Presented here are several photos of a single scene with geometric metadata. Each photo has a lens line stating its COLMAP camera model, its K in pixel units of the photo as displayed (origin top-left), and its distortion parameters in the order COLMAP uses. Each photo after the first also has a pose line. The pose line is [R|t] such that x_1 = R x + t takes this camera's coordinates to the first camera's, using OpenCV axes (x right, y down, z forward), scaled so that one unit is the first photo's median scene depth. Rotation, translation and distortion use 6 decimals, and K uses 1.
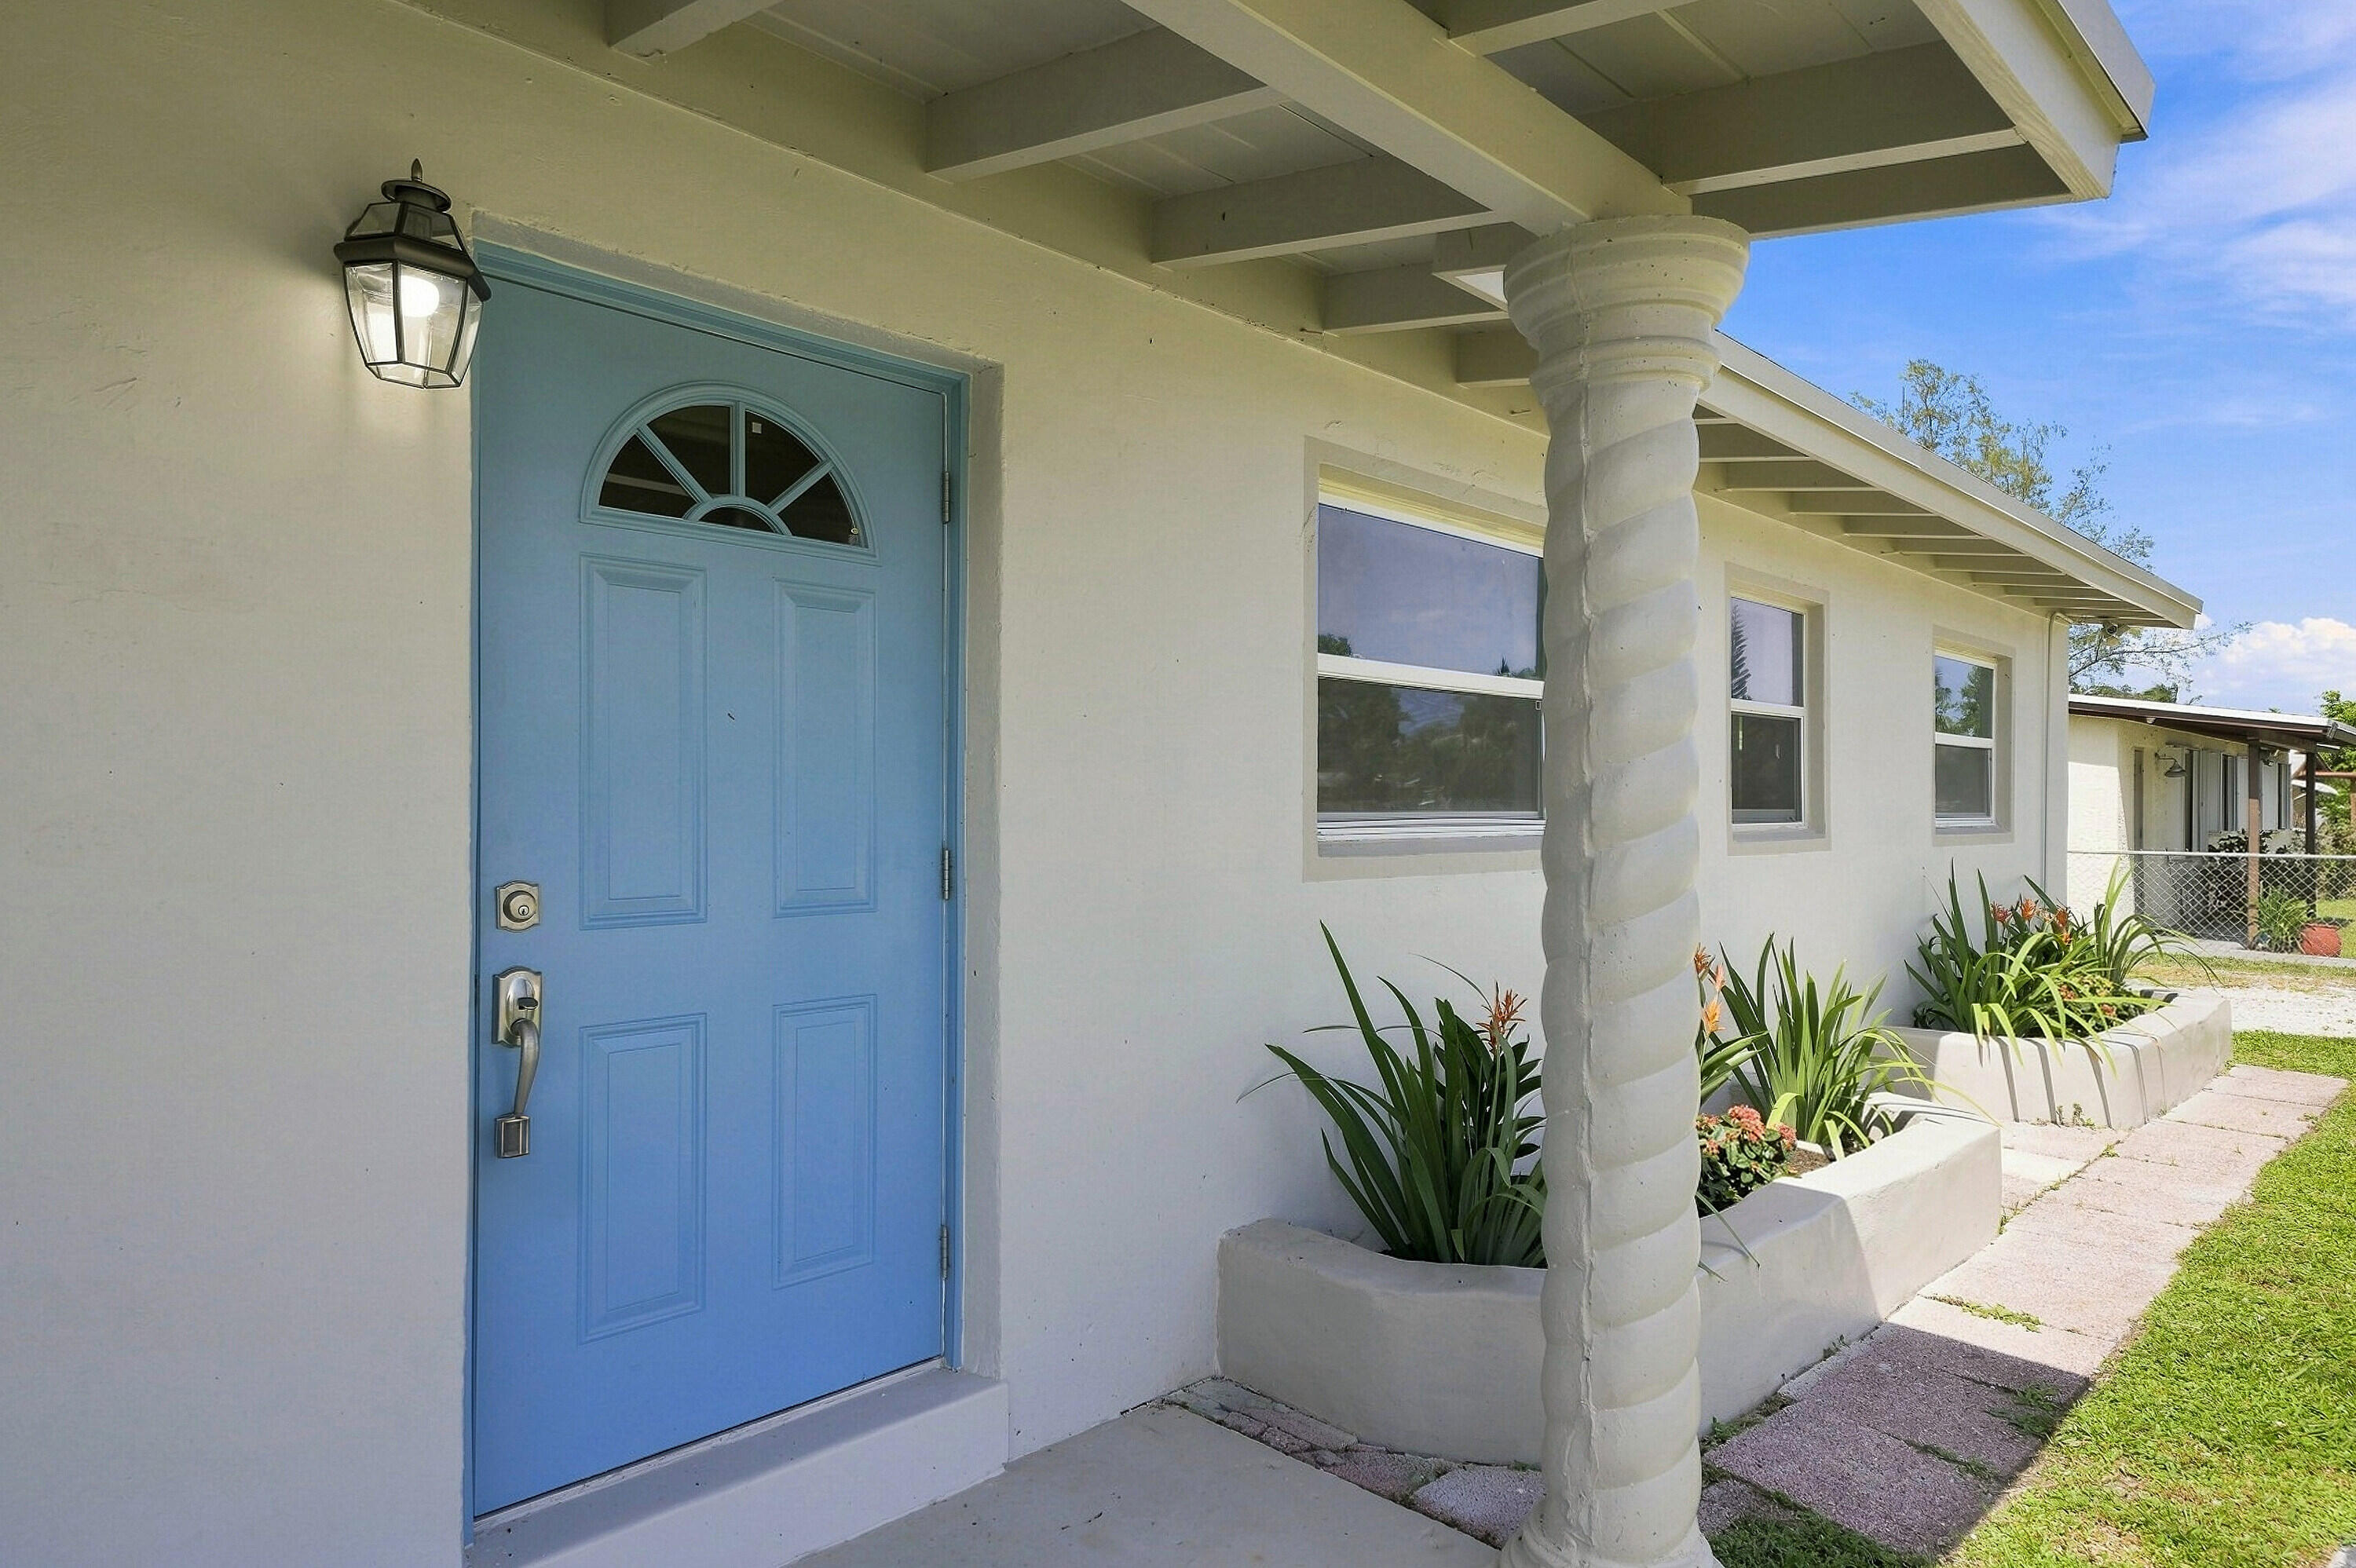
lens RADIAL K [[1357.6, 0, 1174.5], [0, 1357.6, 796.5], [0, 0, 1]] dist [0.000391, 0.000070]
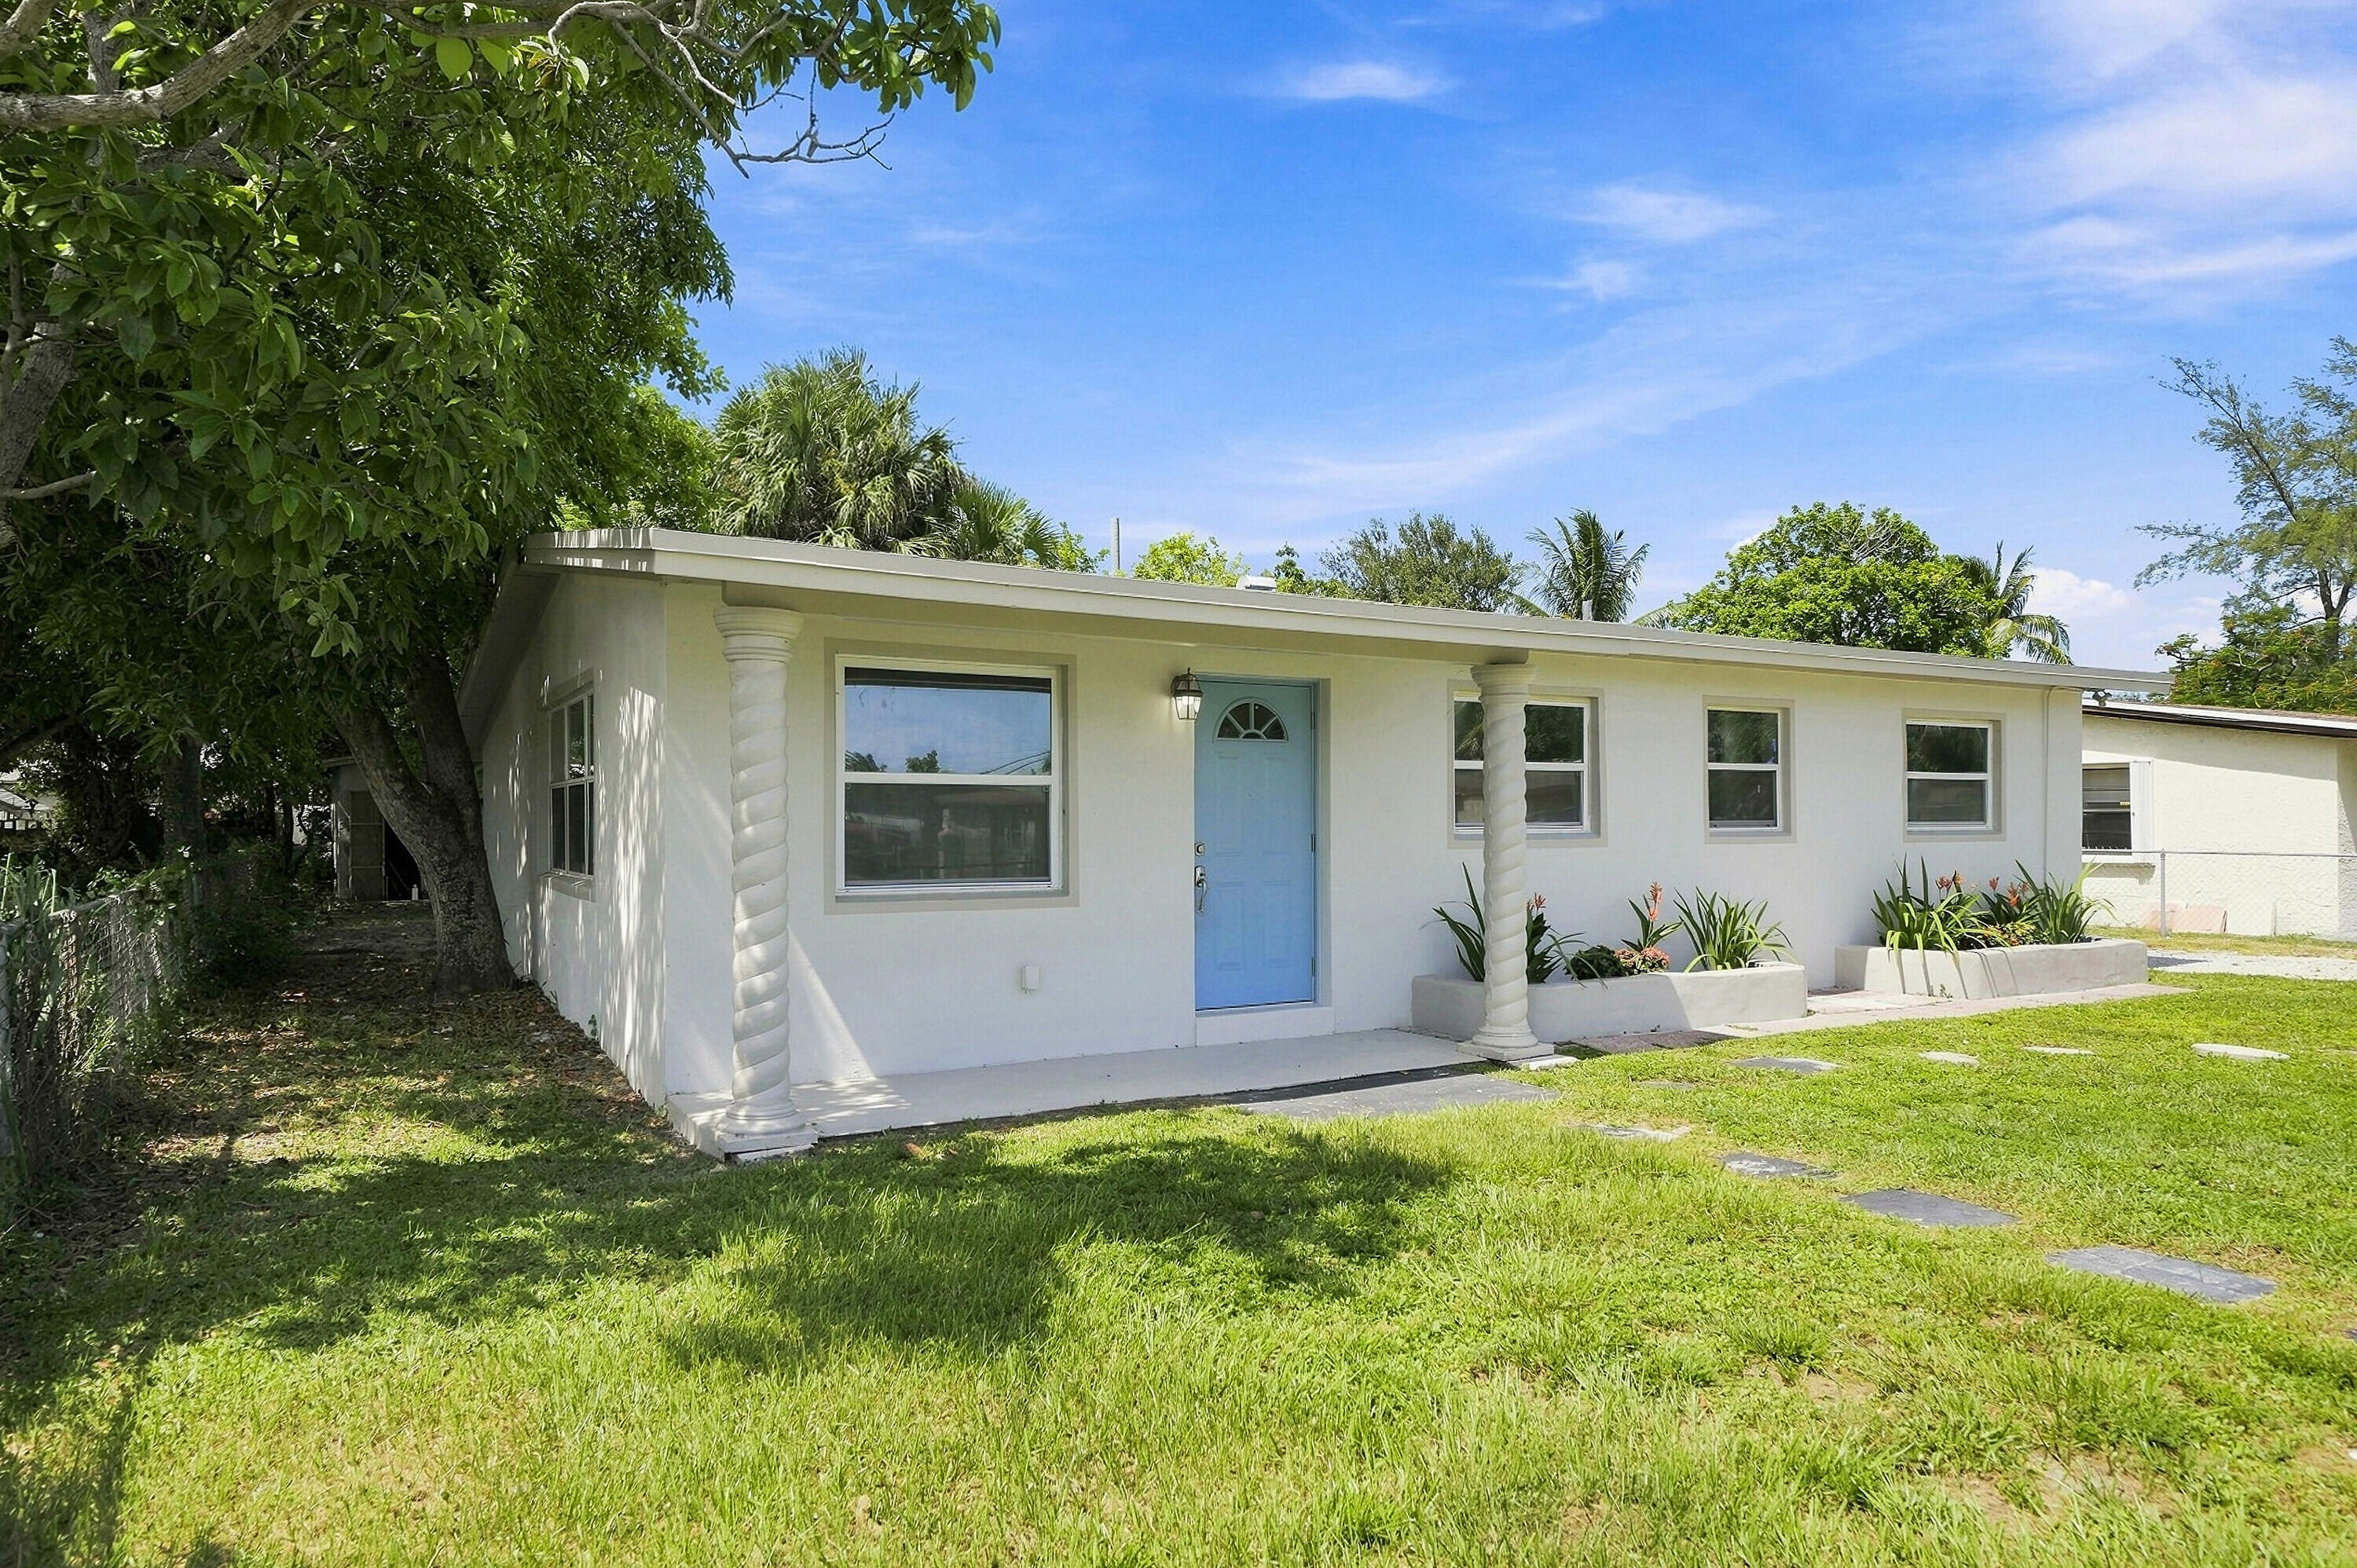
lens RADIAL K [[1358.2, 0, 1175.0], [0, 1358.2, 796.5], [0, 0, 1]] dist [0.000391, 0.000070]
pose [[0.968322, -0.003649, -0.249680, 0.300277], [0.004324, 0.999988, 0.002156, -0.057574], [0.249669, -0.003167, 0.968326, -2.079119]]
